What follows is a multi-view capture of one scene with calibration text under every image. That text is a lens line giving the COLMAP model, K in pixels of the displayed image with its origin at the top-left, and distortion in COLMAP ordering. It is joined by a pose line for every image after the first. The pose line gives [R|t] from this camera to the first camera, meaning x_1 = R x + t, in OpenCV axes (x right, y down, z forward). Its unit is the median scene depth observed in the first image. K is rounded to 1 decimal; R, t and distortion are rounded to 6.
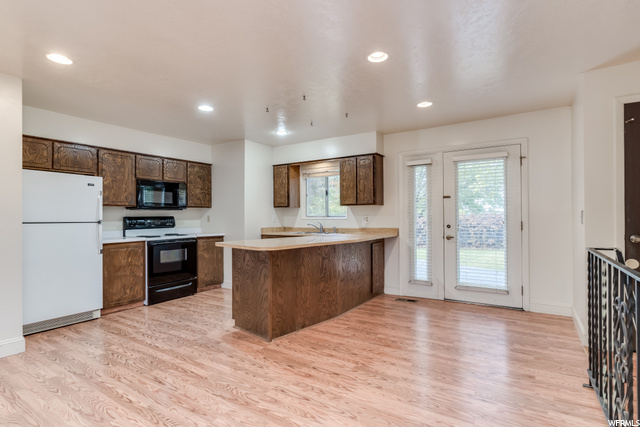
lens RADIAL K [[324.8, 0, 318.4], [0, 324.8, 216.8], [0, 0, 1]] dist [-0.009047, 0.004494]
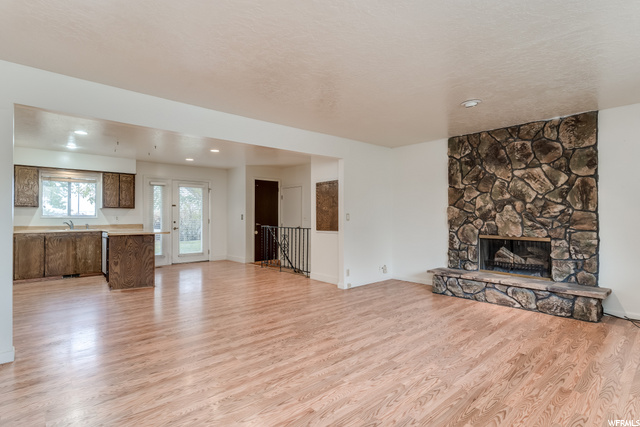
lens RADIAL K [[324.8, 0, 317.9], [0, 324.8, 214.4], [0, 0, 1]] dist [-0.009047, 0.004494]
pose [[0.260669, 0.013519, 0.965334, -1.112447], [-0.001653, 0.999907, -0.013557, 0.009843], [-0.965427, 0.001938, 0.260667, -0.217168]]
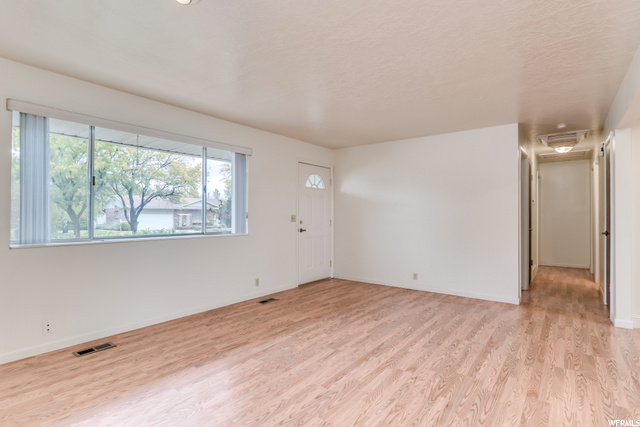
lens RADIAL K [[324.8, 0, 317.1], [0, 324.8, 213.3], [0, 0, 1]] dist [-0.009047, 0.004494]
pose [[-0.081029, -0.001412, -0.996711, 0.145042], [0.000851, 0.999999, -0.001486, 0.000208], [0.996711, -0.000969, -0.081028, -0.175290]]
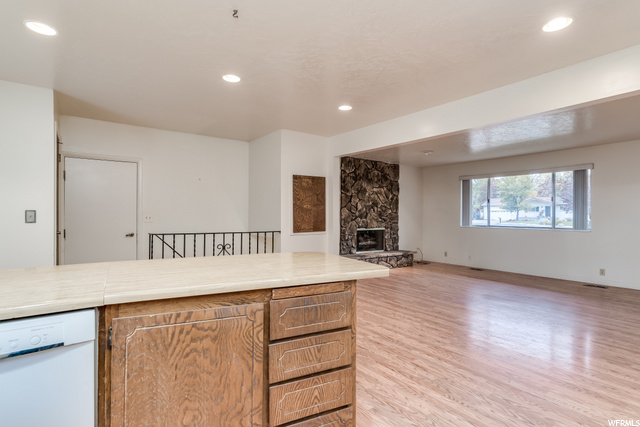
lens RADIAL K [[324.8, 0, 317.8], [0, 324.8, 214.6], [0, 0, 1]] dist [-0.009047, 0.004494]
pose [[-0.935275, 0.002306, 0.353914, -0.293910], [0.001275, 0.999994, -0.003146, -0.000194], [-0.353919, -0.002491, -0.935273, 1.122885]]
